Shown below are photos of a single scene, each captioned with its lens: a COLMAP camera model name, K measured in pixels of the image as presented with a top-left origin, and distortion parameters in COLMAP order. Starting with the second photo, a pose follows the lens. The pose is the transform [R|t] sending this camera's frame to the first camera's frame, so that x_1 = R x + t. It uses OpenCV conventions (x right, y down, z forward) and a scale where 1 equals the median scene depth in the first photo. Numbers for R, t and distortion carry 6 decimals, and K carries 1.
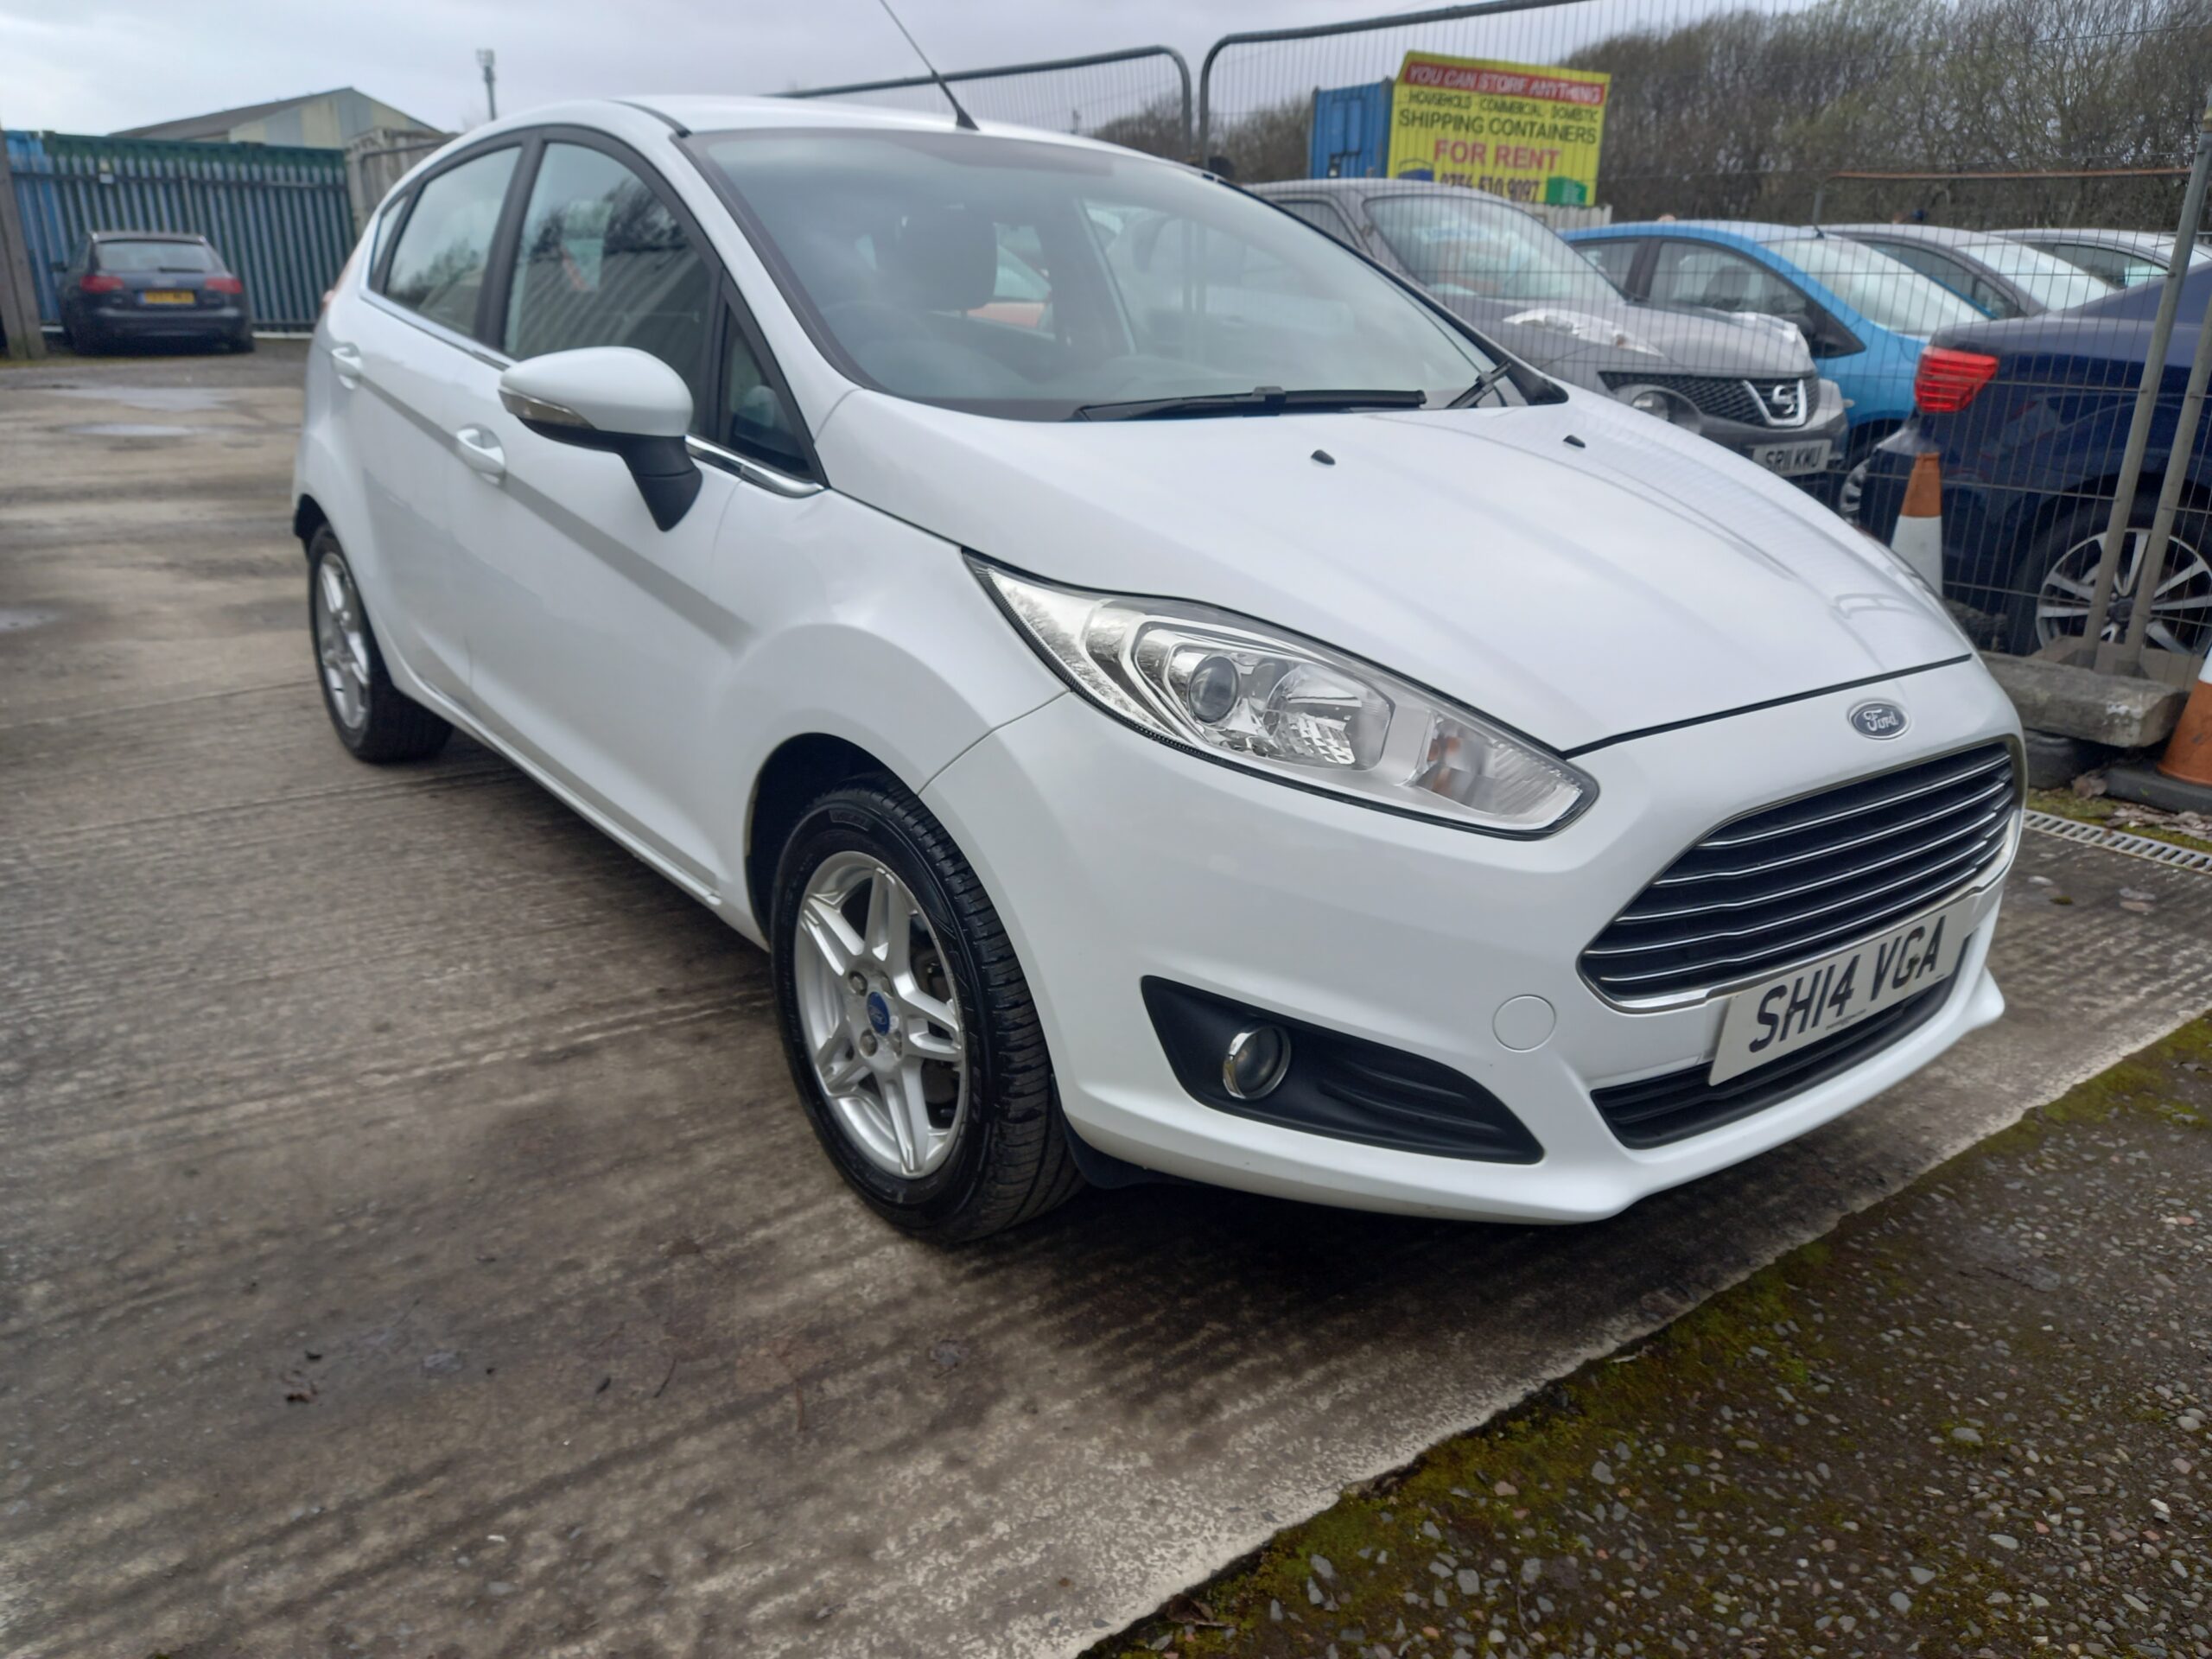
lens RADIAL K [[1613.2, 0, 1118.0], [0, 1613.2, 839.1], [0, 0, 1]] dist [0.057671, -0.057283]
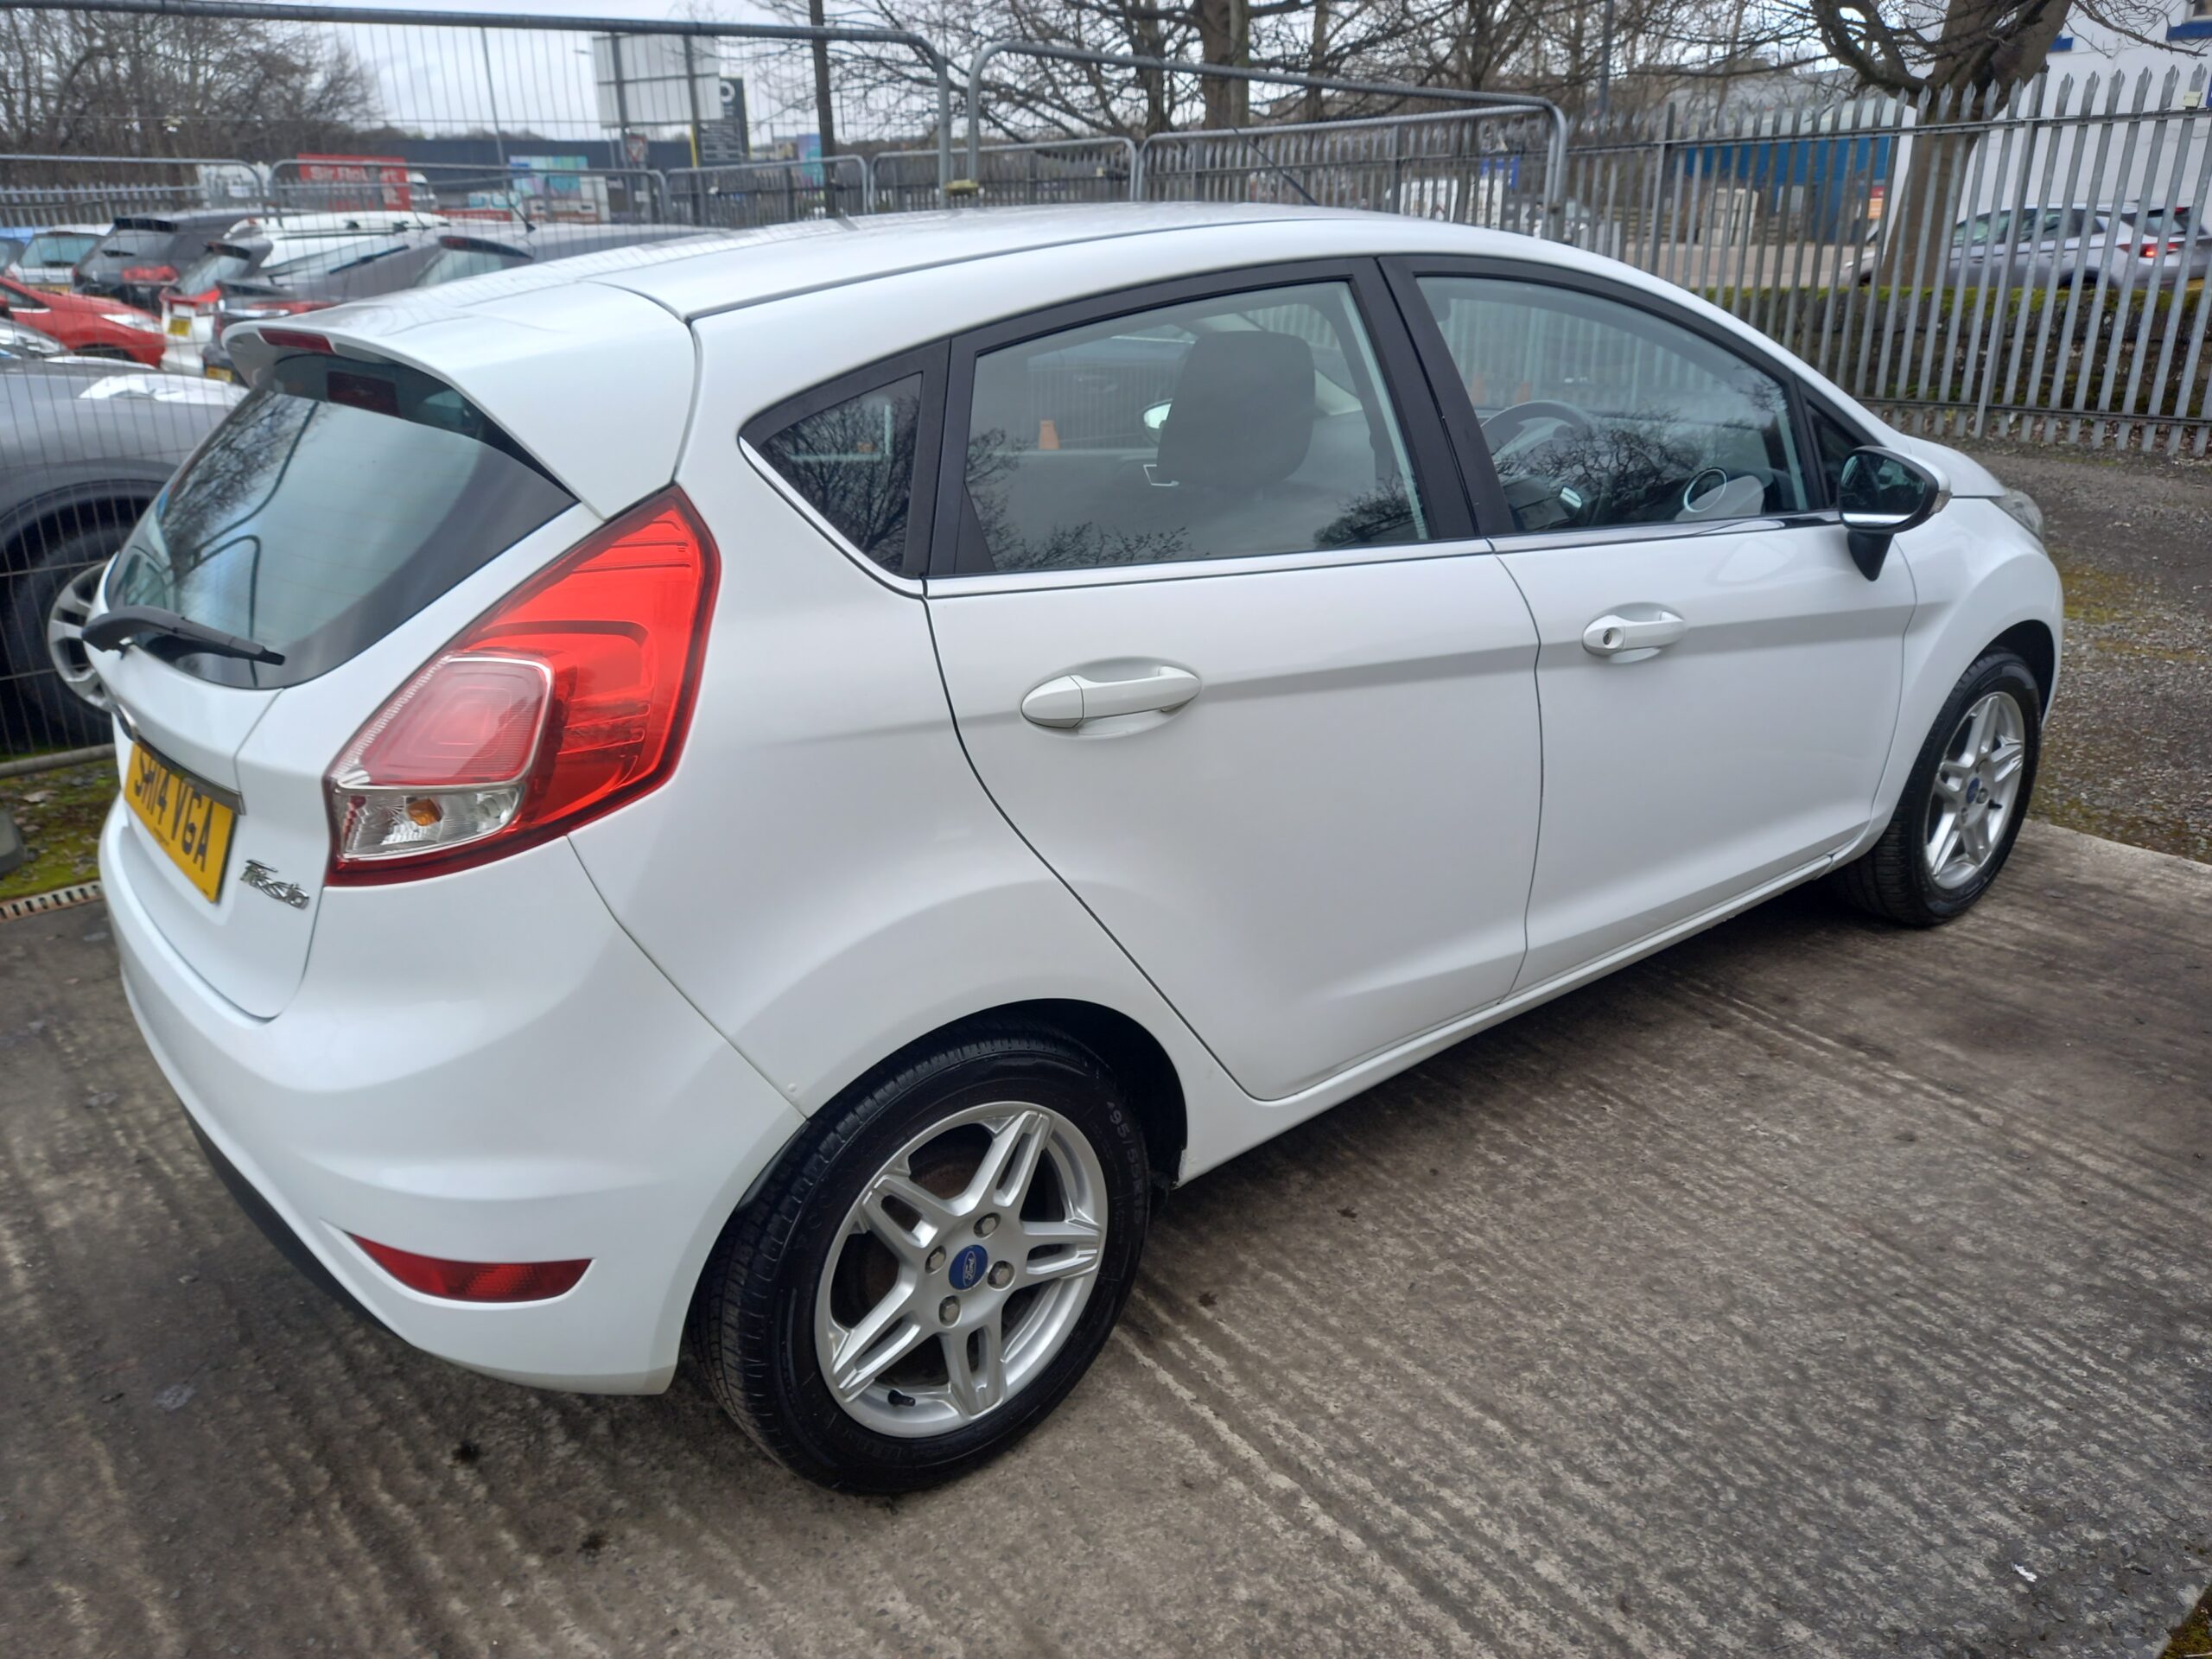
lens RADIAL K [[1603.1, 0, 1115.8], [0, 1603.1, 838.8], [0, 0, 1]] dist [0.062062, -0.055430]
pose [[-0.019082, -0.377500, 0.925813, -1.639399], [0.353231, 0.863721, 0.359462, -0.733209], [-0.935341, 0.333885, 0.116863, 1.598181]]
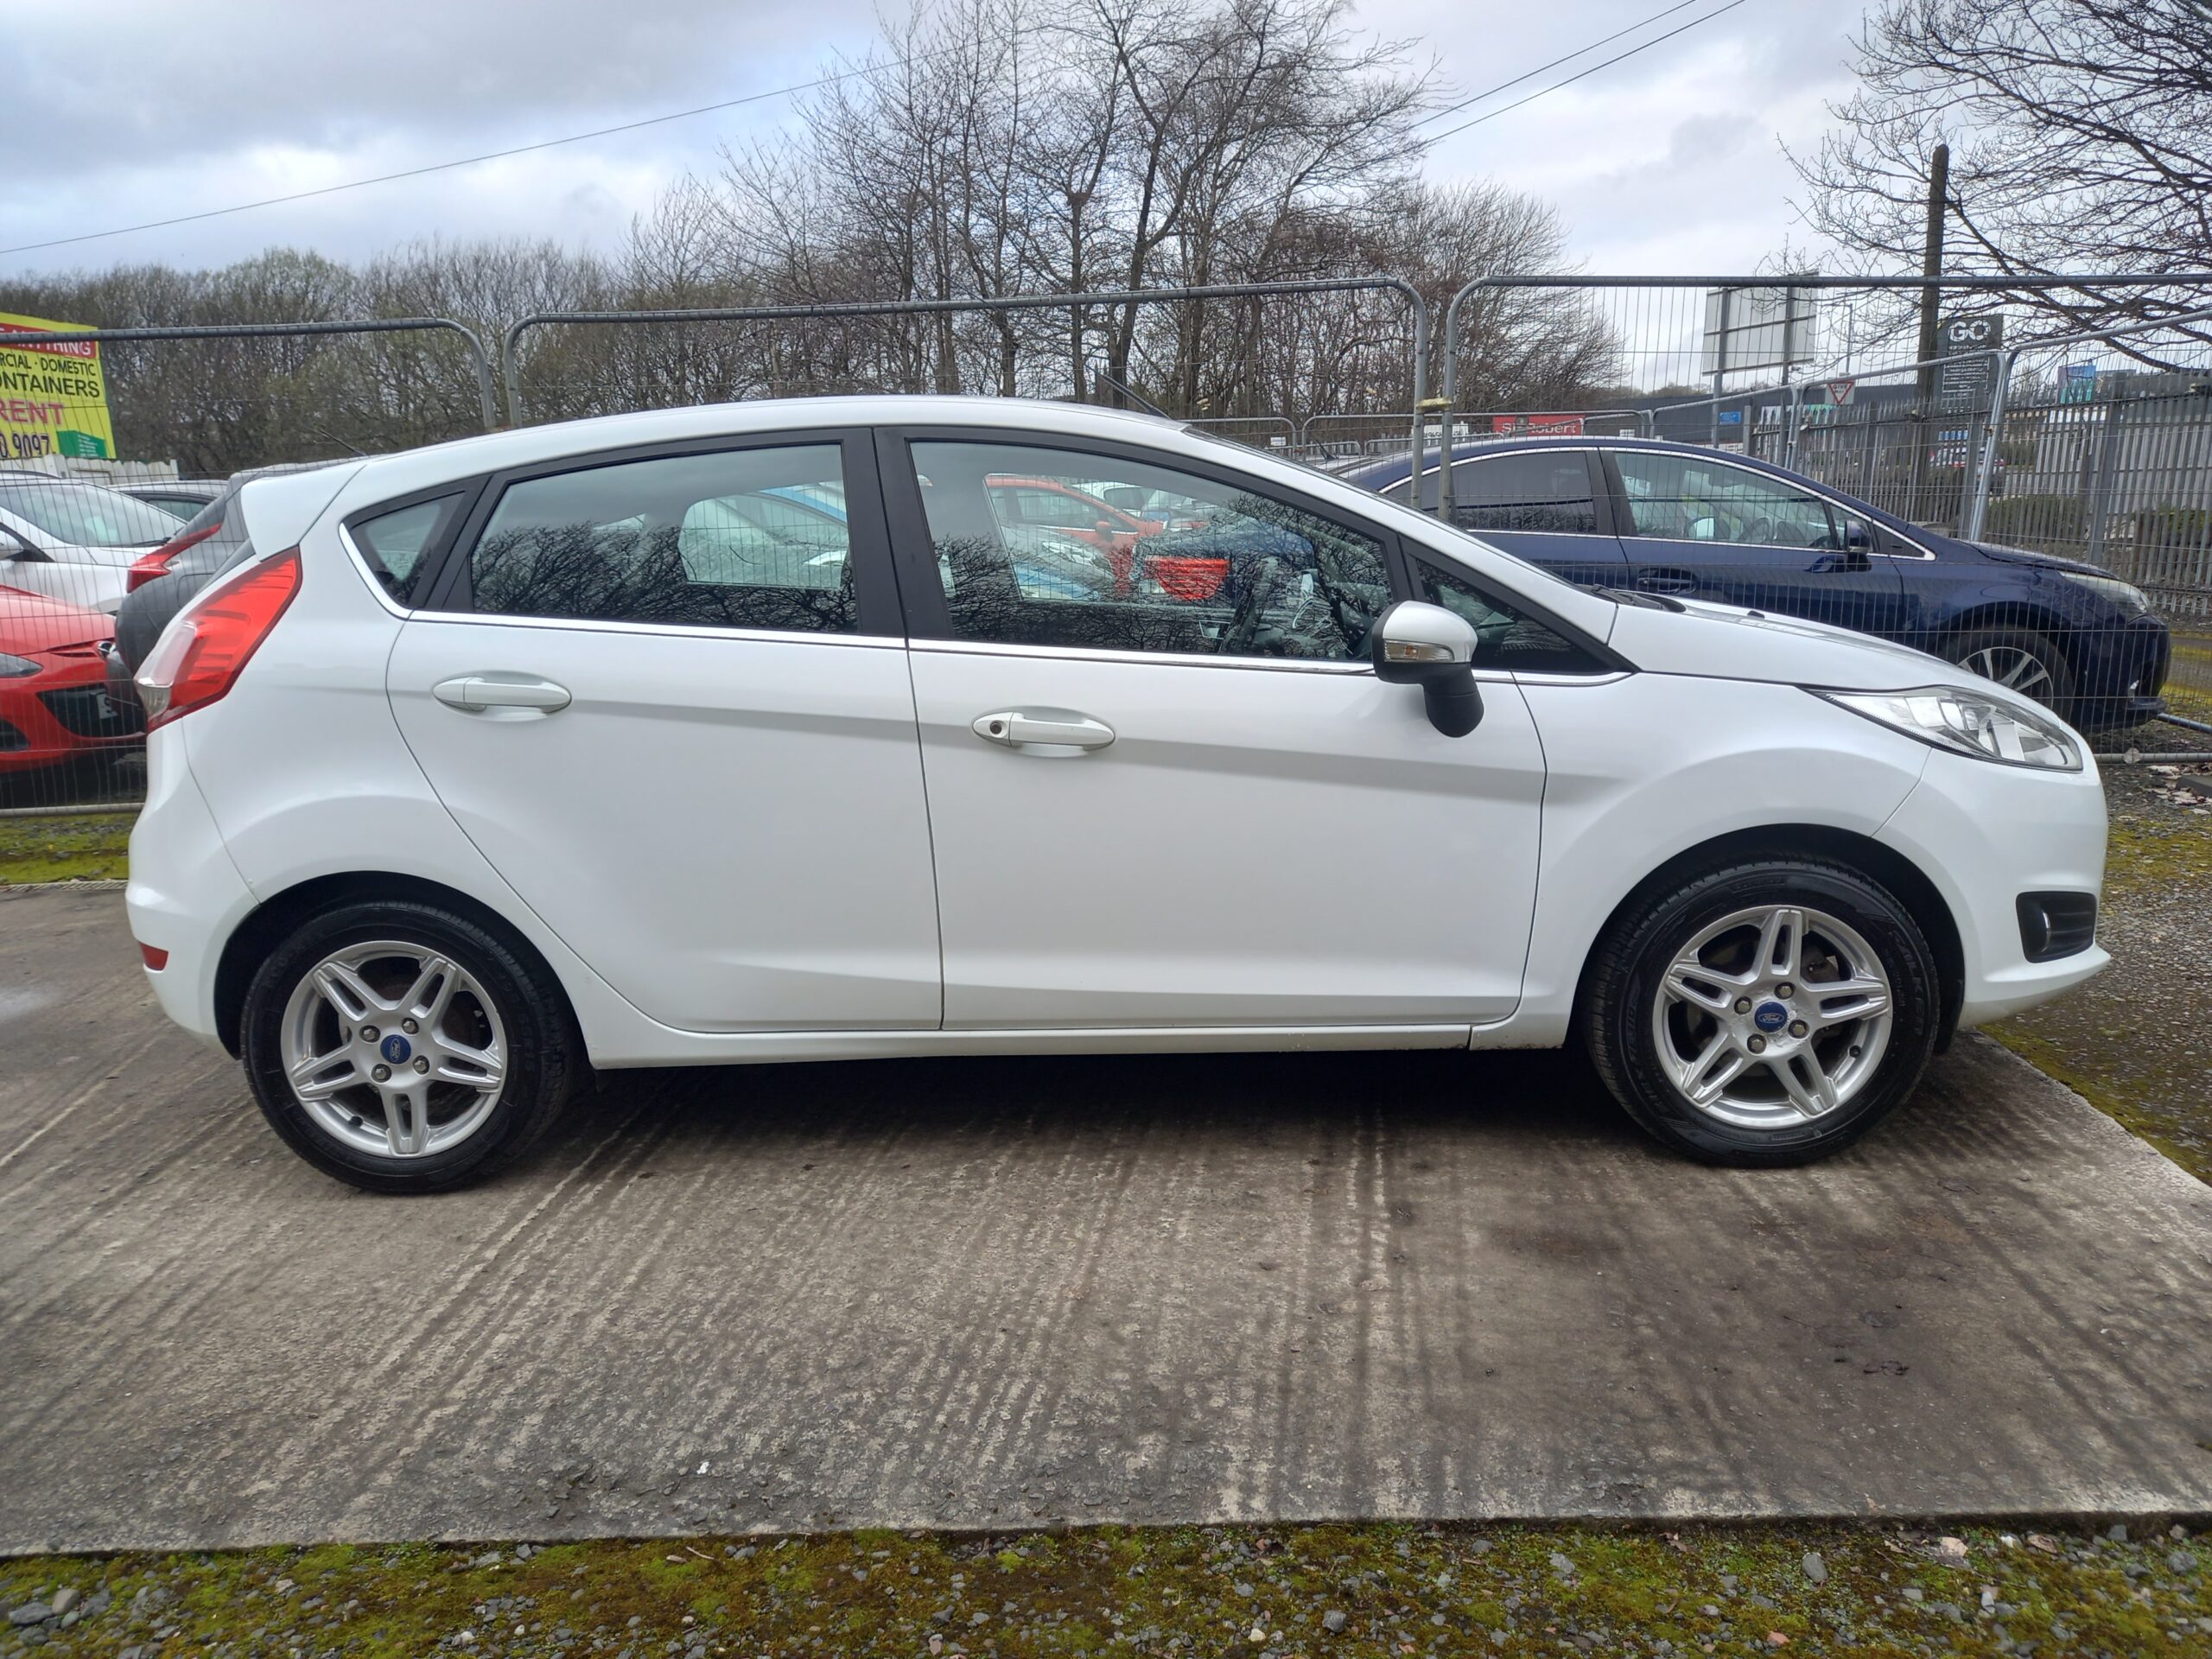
lens RADIAL K [[1604.4, 0, 1117.4], [0, 1604.4, 857.9], [0, 0, 1]] dist [0.057072, -0.062724]
pose [[0.633982, -0.208552, 0.744696, -1.509649], [0.300027, 0.953859, 0.011706, -0.211345], [-0.712776, 0.216007, 0.667301, 0.418109]]
